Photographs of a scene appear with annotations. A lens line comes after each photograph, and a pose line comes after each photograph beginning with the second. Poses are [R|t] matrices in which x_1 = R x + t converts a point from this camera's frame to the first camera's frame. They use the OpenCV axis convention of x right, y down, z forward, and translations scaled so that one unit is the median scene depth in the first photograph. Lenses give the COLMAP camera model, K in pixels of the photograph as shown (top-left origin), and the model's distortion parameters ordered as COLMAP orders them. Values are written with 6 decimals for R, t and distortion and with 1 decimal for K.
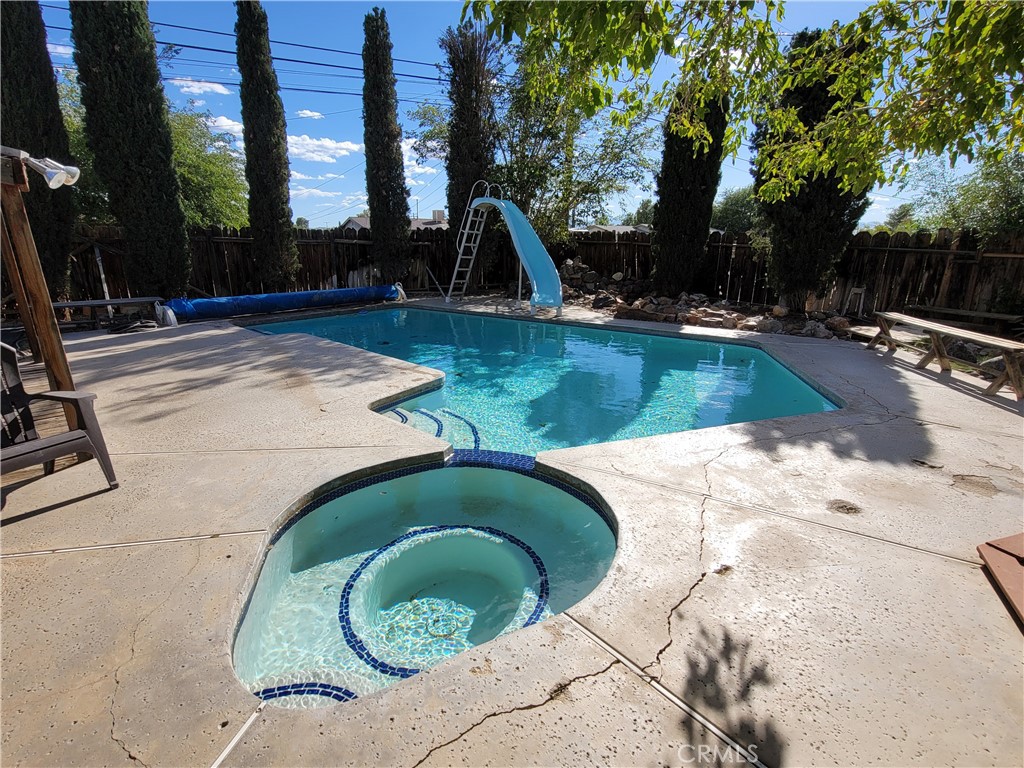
lens RADIAL K [[433.2, 0, 512.9], [0, 433.2, 383.7], [0, 0, 1]] dist [-0.002300, -0.000135]
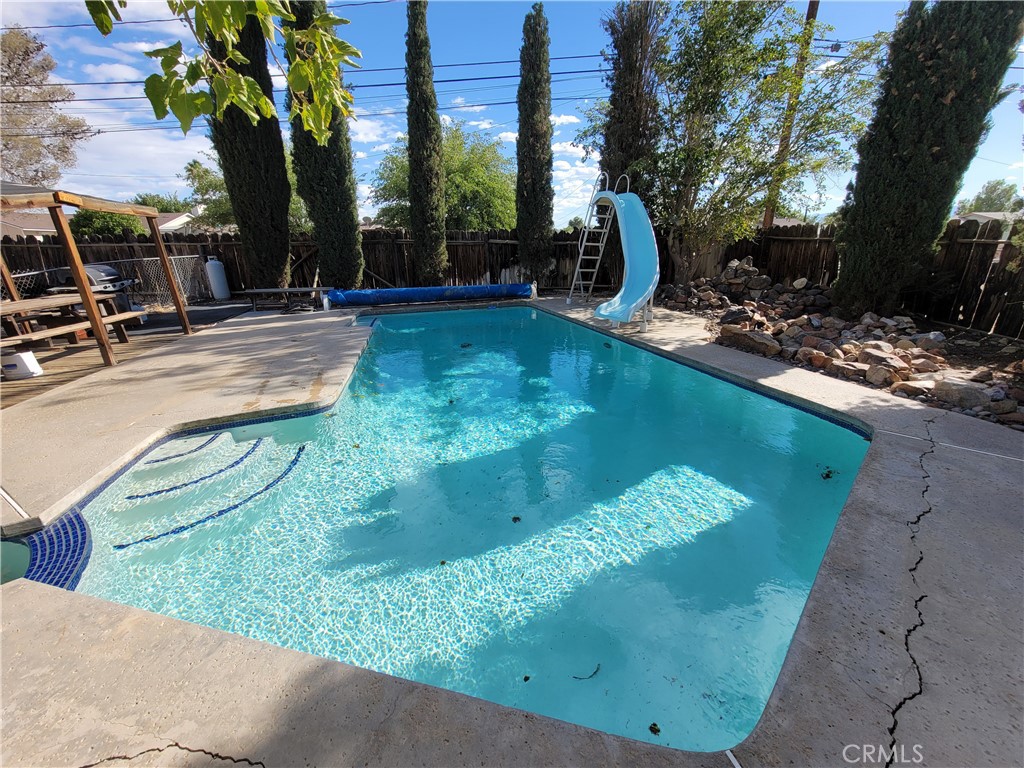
lens RADIAL K [[387.8, 0, 512.0], [0, 387.8, 384.0], [0, 0, 1]] dist [0.000970, 0.000094]
pose [[0.864071, 0.163455, -0.476093, 0.201591], [-0.143744, 0.986550, 0.077824, -0.062696], [0.482410, 0.001190, 0.875945, 0.179951]]
